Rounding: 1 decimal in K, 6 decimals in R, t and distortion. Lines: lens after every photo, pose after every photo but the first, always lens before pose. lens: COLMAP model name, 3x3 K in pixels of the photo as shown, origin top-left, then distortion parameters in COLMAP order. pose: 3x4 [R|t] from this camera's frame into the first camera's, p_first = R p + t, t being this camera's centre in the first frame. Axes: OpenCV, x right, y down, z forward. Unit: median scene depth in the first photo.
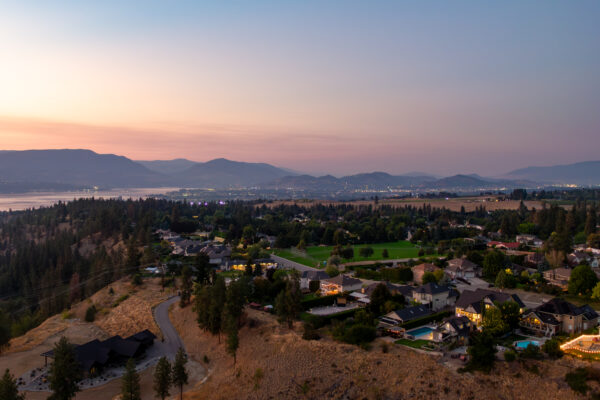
lens RADIAL K [[527.7, 0, 300.6], [0, 527.7, 204.2], [0, 0, 1]] dist [0.003721, 0.013880]
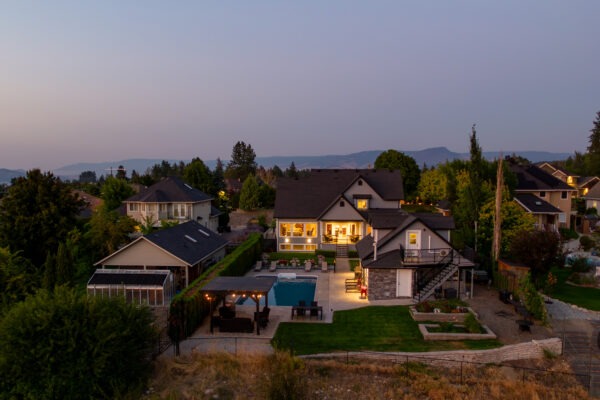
lens RADIAL K [[527.7, 0, 301.9], [0, 527.7, 222.3], [0, 0, 1]] dist [0.003721, 0.013880]
pose [[0.693588, -0.061683, 0.717726, 0.034130], [0.032788, 0.997998, 0.054086, 0.124080], [-0.719625, -0.013981, 0.694222, 0.517019]]
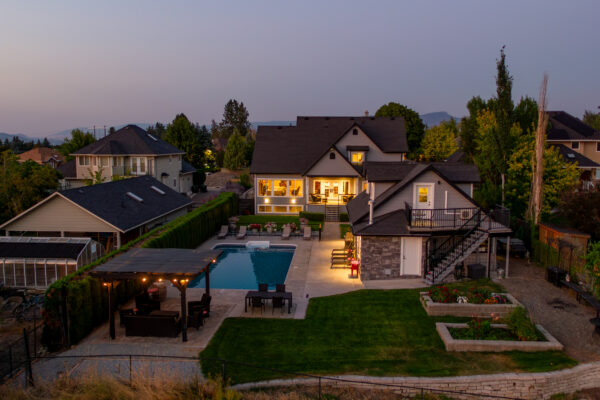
lens RADIAL K [[527.7, 0, 301.7], [0, 527.7, 200.7], [0, 0, 1]] dist [0.003721, 0.013880]
pose [[0.693823, -0.079688, 0.715723, 0.069270], [0.032107, 0.996294, 0.079802, 0.129789], [-0.719430, -0.032389, 0.693809, 0.541740]]
